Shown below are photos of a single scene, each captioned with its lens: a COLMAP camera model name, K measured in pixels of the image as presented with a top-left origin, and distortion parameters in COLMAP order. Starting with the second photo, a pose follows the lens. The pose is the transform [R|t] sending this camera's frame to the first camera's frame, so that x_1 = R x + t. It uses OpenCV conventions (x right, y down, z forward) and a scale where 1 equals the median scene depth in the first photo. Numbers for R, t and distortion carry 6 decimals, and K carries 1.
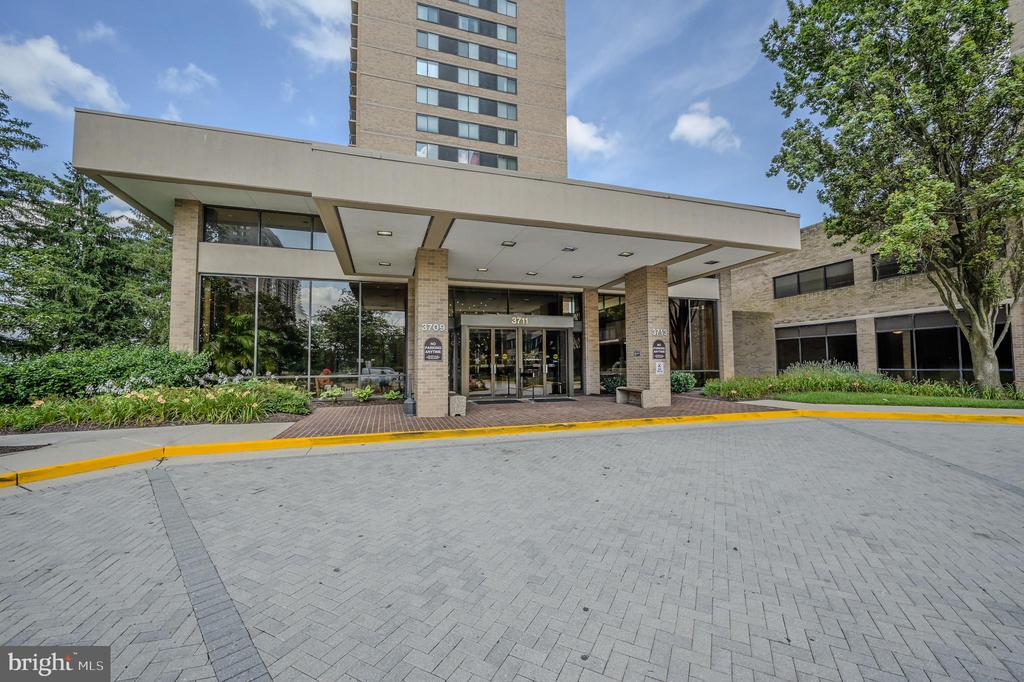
lens RADIAL K [[405.6, 0, 513.4], [0, 405.6, 342.9], [0, 0, 1]] dist [-0.000525, 0.000100]
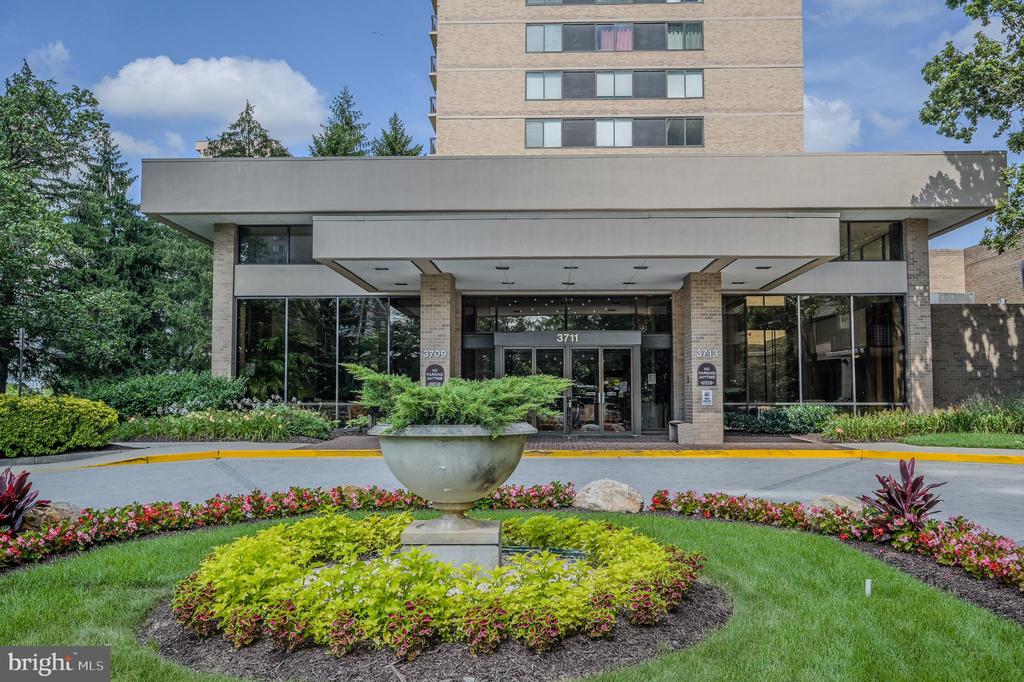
lens RADIAL K [[881.2, 0, 512.8], [0, 881.2, 352.4], [0, 0, 1]] dist [0.001697, -0.000029]
pose [[0.940977, -0.009012, -0.338350, 0.594116], [0.010726, 0.999937, 0.003195, -0.038573], [0.338300, -0.006635, 0.941015, -0.803881]]
